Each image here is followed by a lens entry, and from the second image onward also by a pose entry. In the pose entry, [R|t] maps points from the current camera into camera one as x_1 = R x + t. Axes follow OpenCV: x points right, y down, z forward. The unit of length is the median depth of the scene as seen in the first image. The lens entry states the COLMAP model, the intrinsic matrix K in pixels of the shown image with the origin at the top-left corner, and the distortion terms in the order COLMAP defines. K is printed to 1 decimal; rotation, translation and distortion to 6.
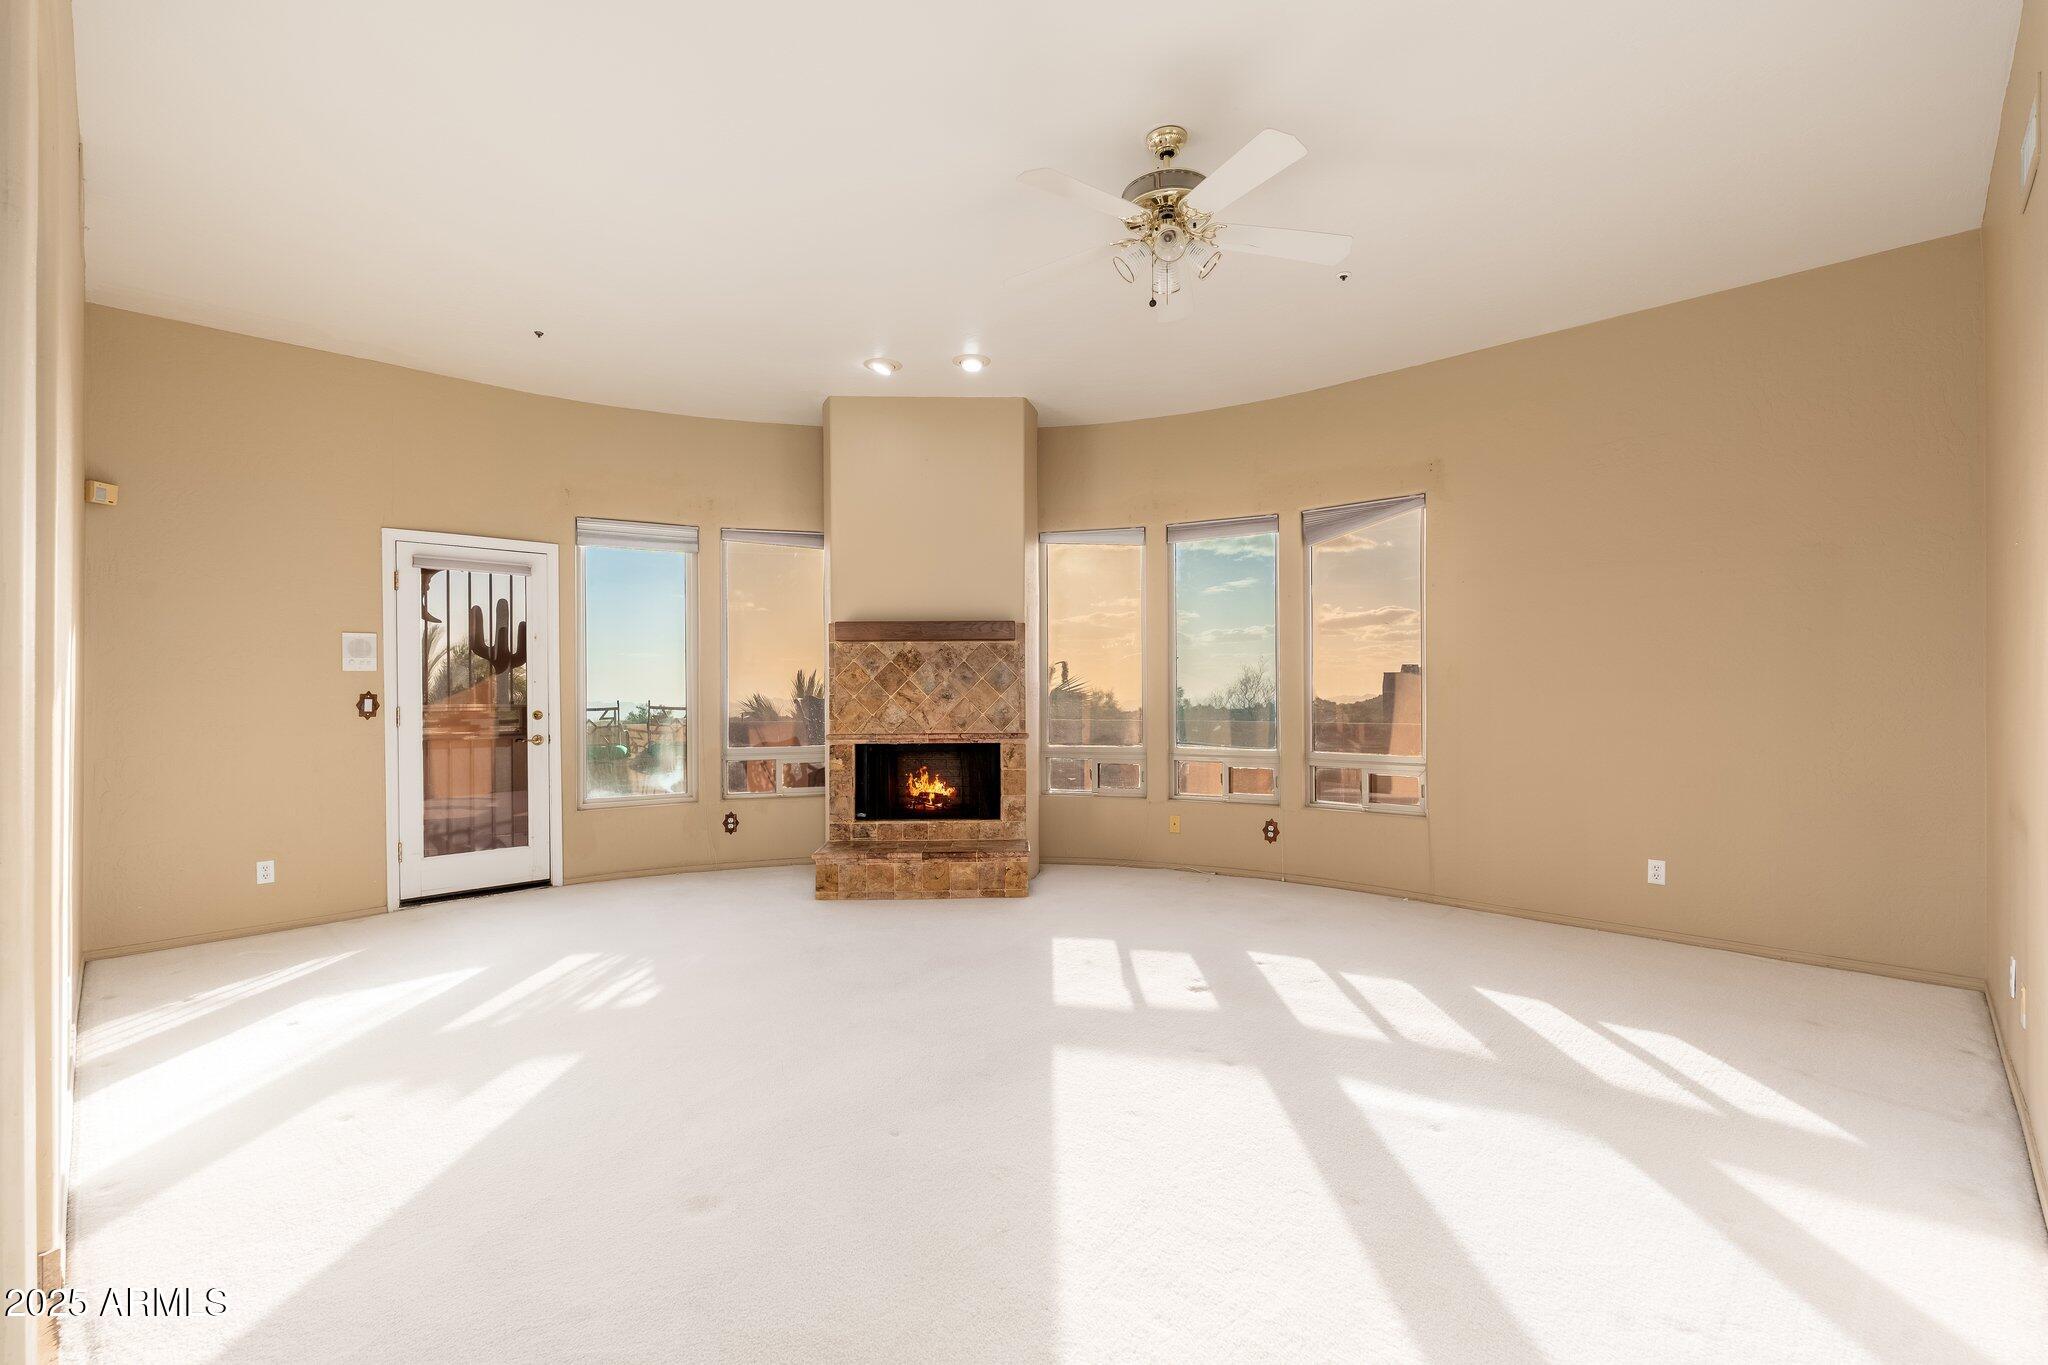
lens RADIAL K [[925.2, 0, 1015.7], [0, 925.2, 674.7], [0, 0, 1]] dist [0.000658, 0.000215]
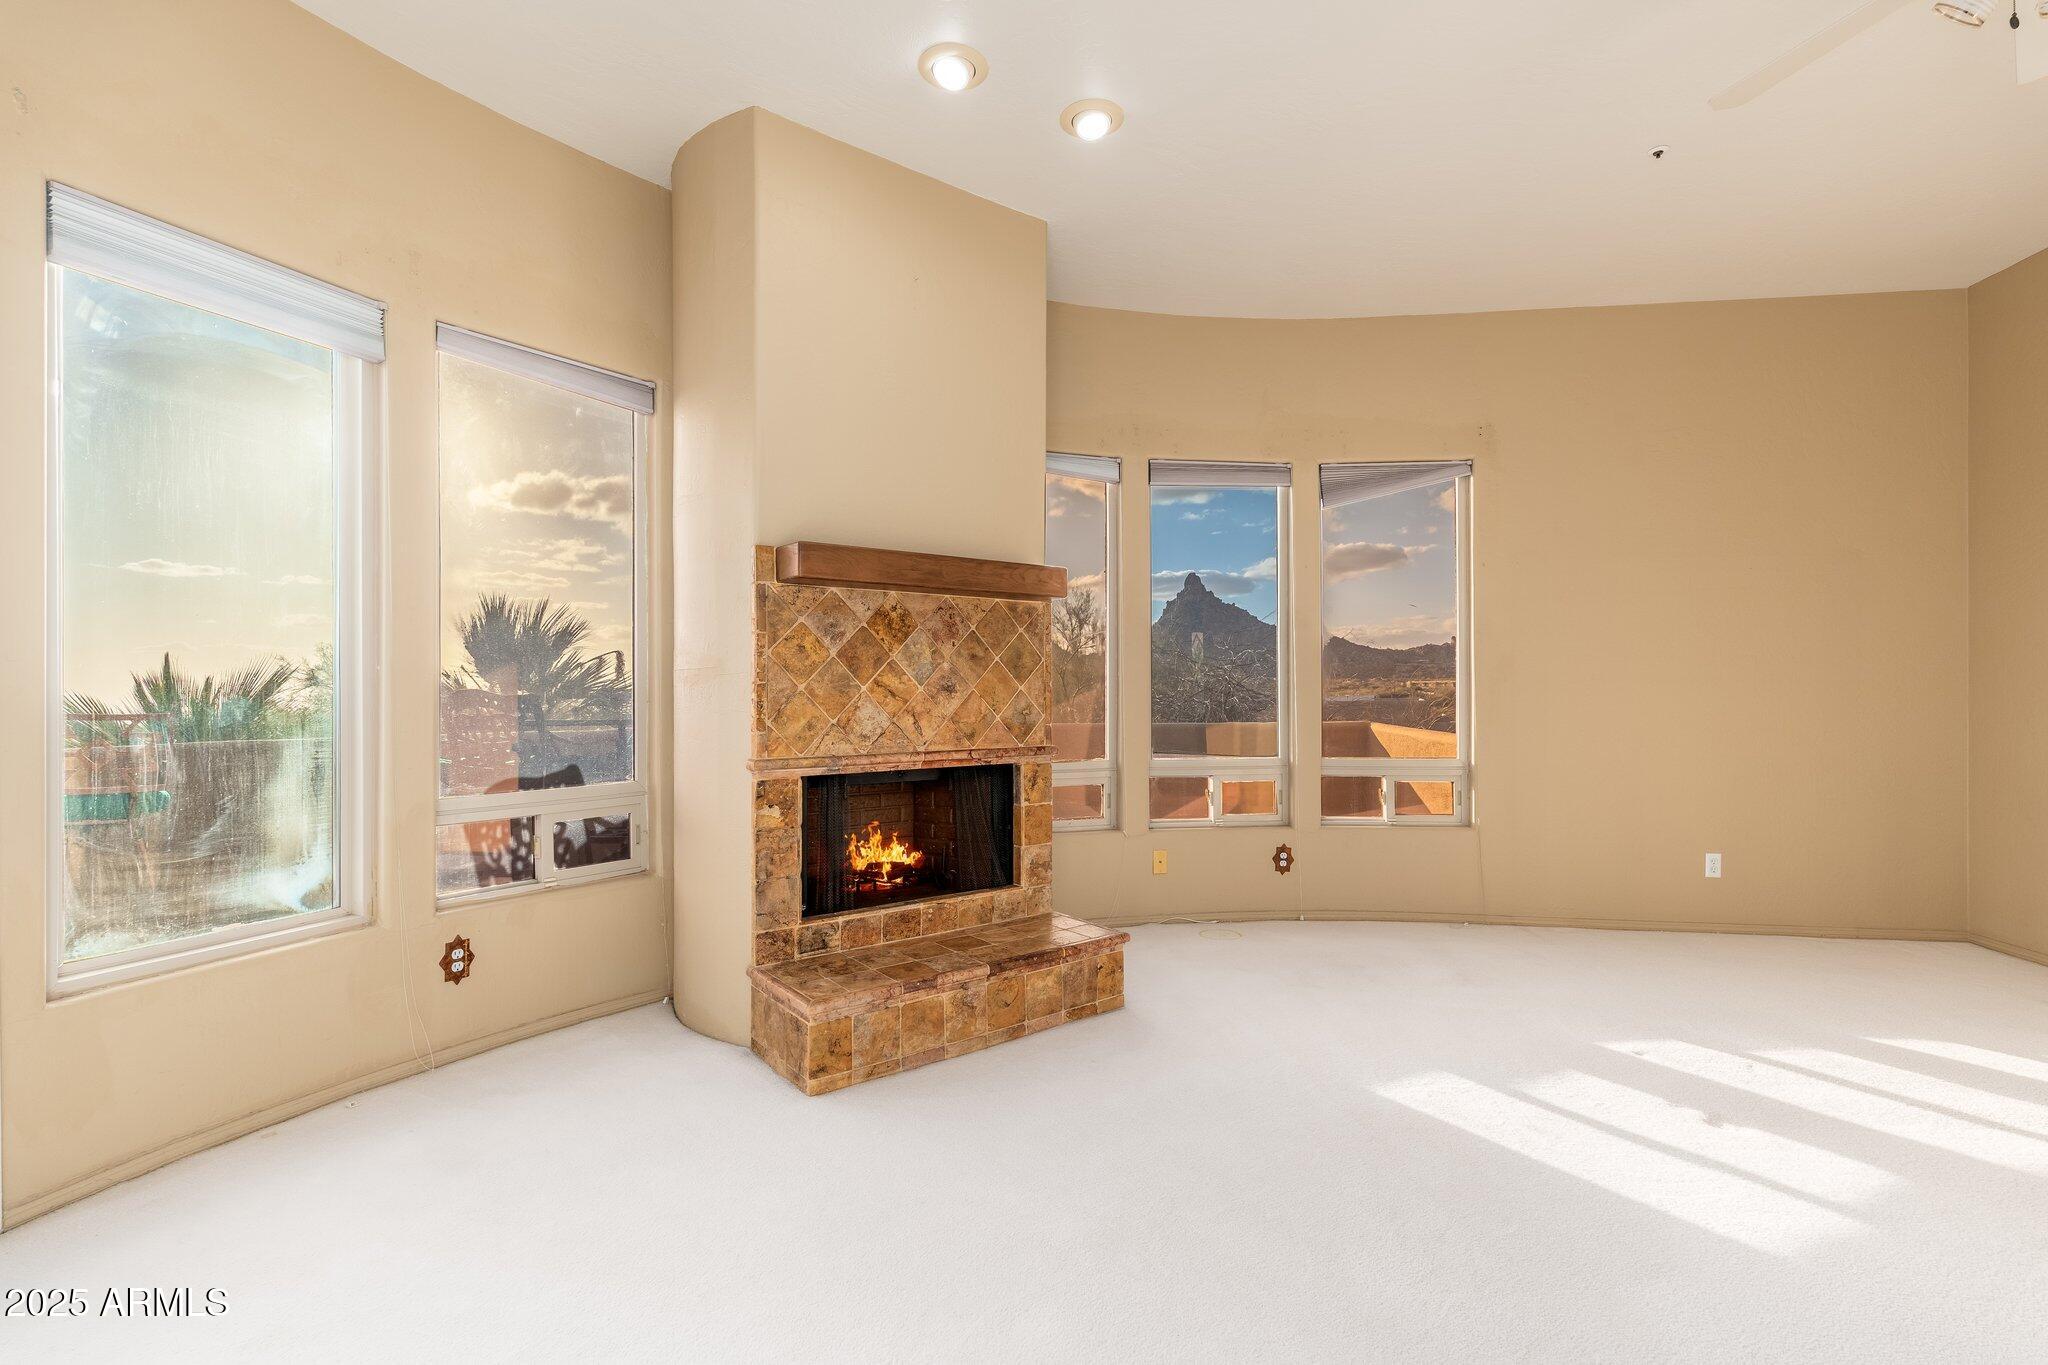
lens RADIAL K [[940.7, 0, 1022.0], [0, 940.7, 677.8], [0, 0, 1]] dist [-0.000089, 0.000016]
pose [[0.798717, 0.012725, 0.601573, -0.398197], [-0.012833, 0.999909, -0.004112, 0.018918], [-0.601570, -0.004435, 0.798808, 0.492901]]
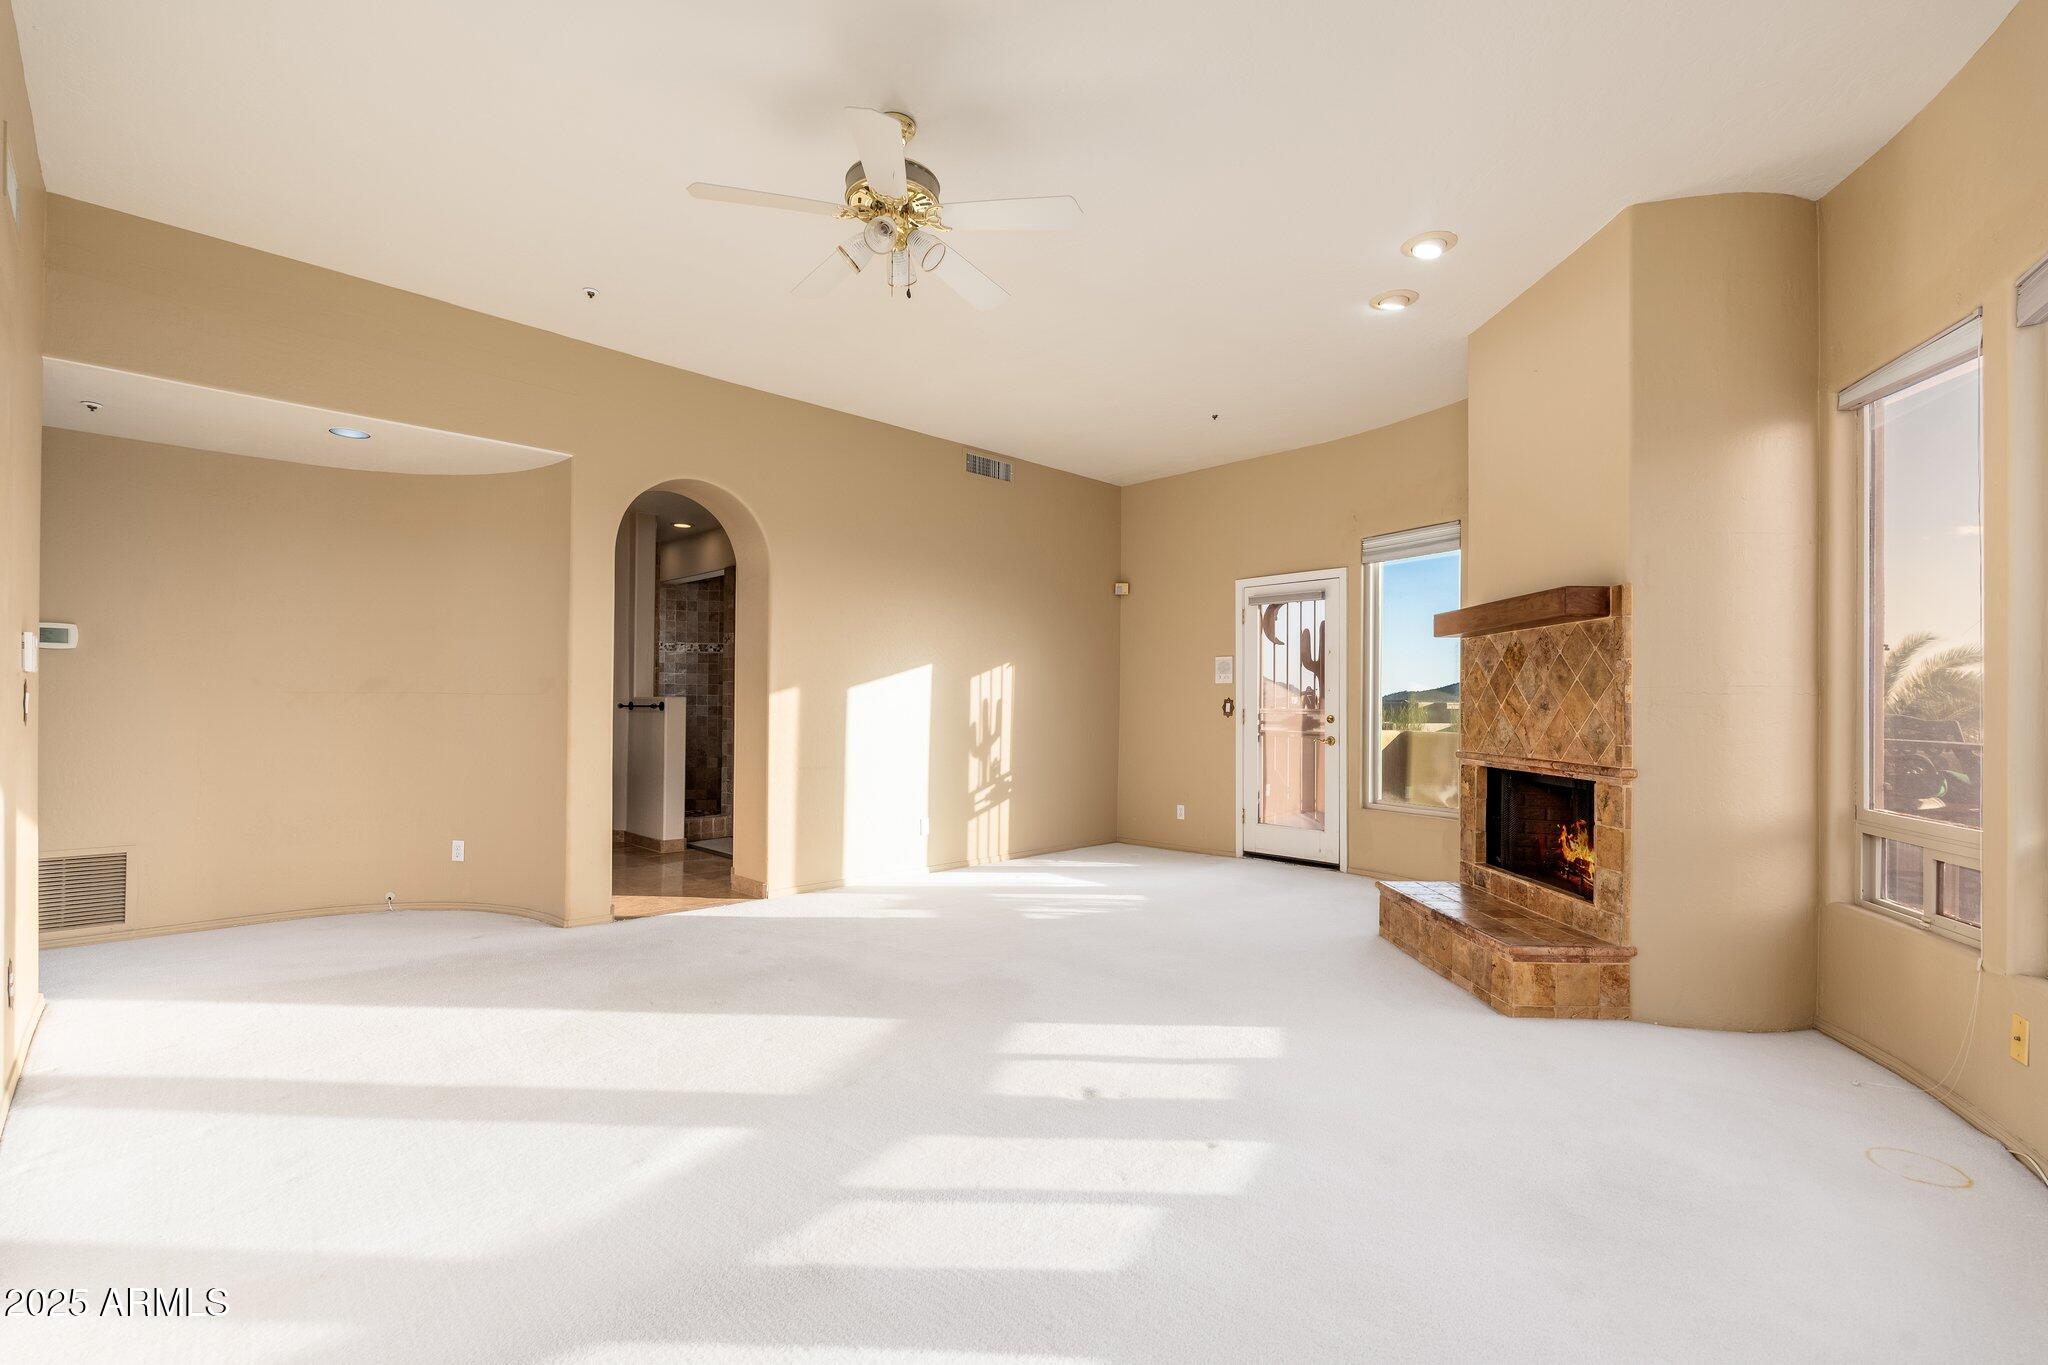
lens RADIAL K [[893.7, 0, 1022.6], [0, 893.7, 689.3], [0, 0, 1]] dist [0.000004, -0.000178]
pose [[-0.009916, -0.010848, -0.999892, 0.591928], [0.003114, 0.999936, -0.010879, 0.017037], [0.999946, -0.003221, -0.009882, 0.620001]]
